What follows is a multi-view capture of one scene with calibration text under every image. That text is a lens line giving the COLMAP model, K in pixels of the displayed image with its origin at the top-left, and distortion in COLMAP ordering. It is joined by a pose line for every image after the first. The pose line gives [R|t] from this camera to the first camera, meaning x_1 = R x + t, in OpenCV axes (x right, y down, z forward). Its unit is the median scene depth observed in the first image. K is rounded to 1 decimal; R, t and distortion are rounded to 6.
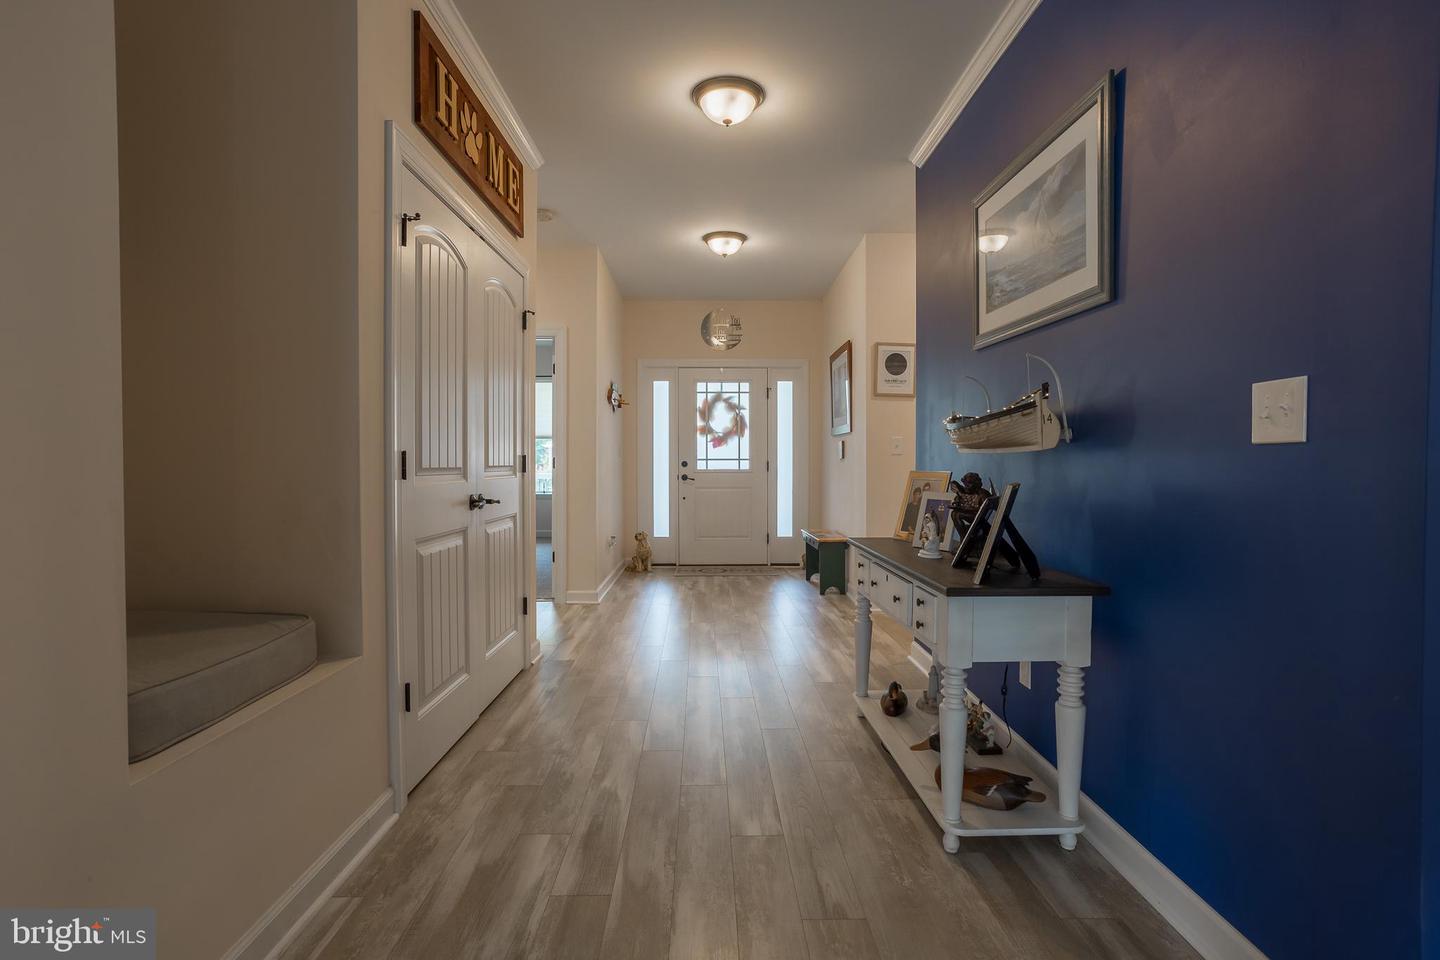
lens RADIAL K [[711.1, 0, 724.4], [0, 711.1, 469.2], [0, 0, 1]] dist [-0.020968, 0.012159]
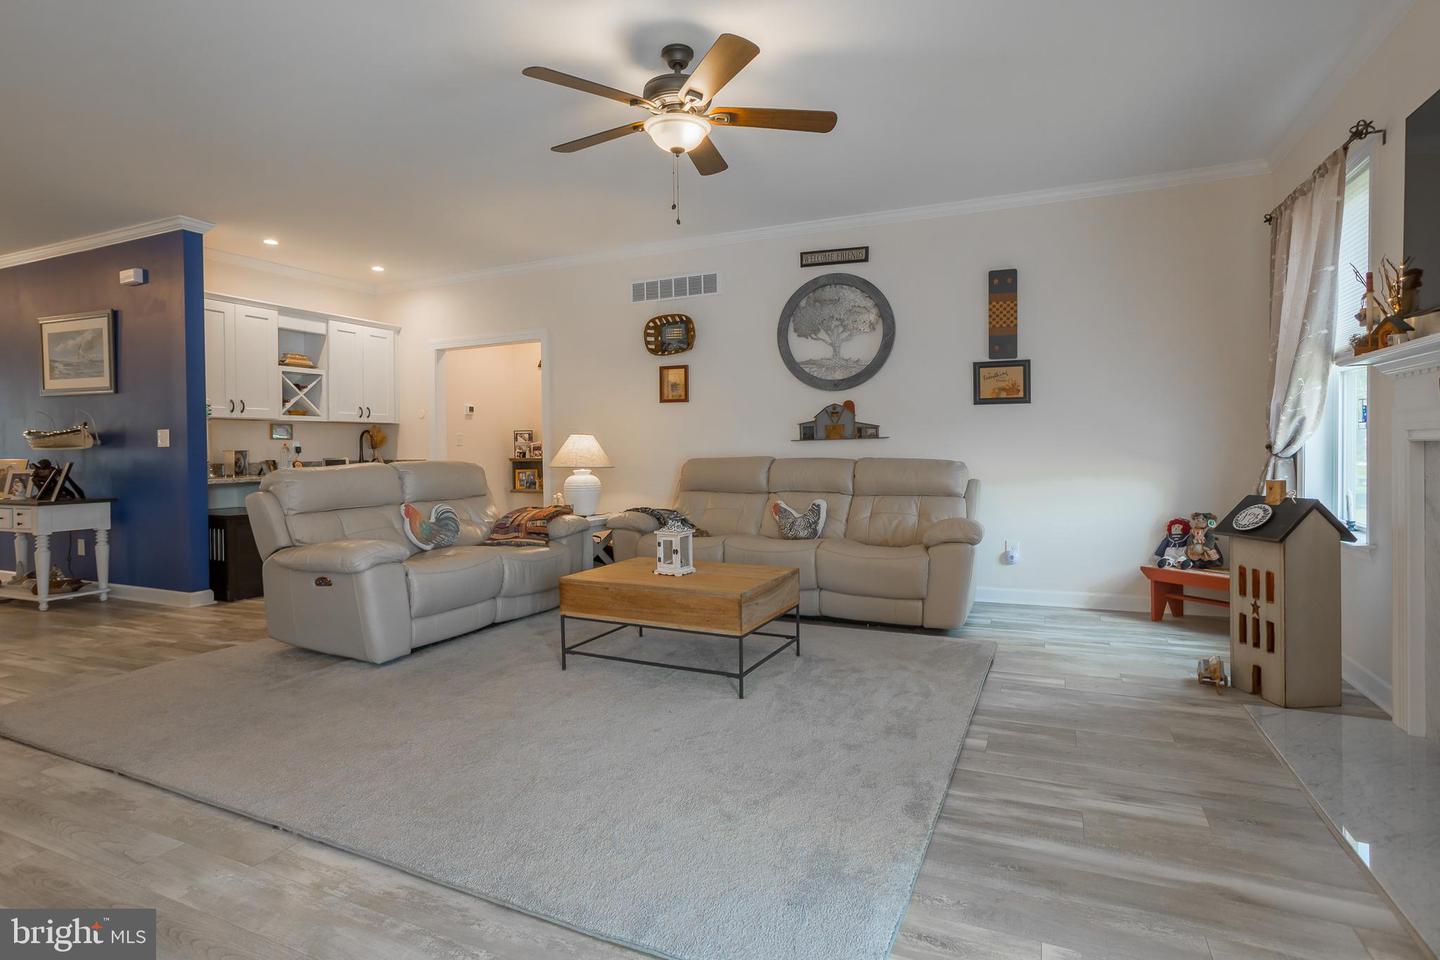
lens RADIAL K [[711.1, 0, 753.5], [0, 711.1, 459.9], [0, 0, 1]] dist [-0.020968, 0.012159]
pose [[0.400362, -0.020603, 0.916125, -0.872286], [0.024010, 0.999640, 0.011989, 0.039066], [-0.916042, 0.017197, 0.400713, -2.125578]]
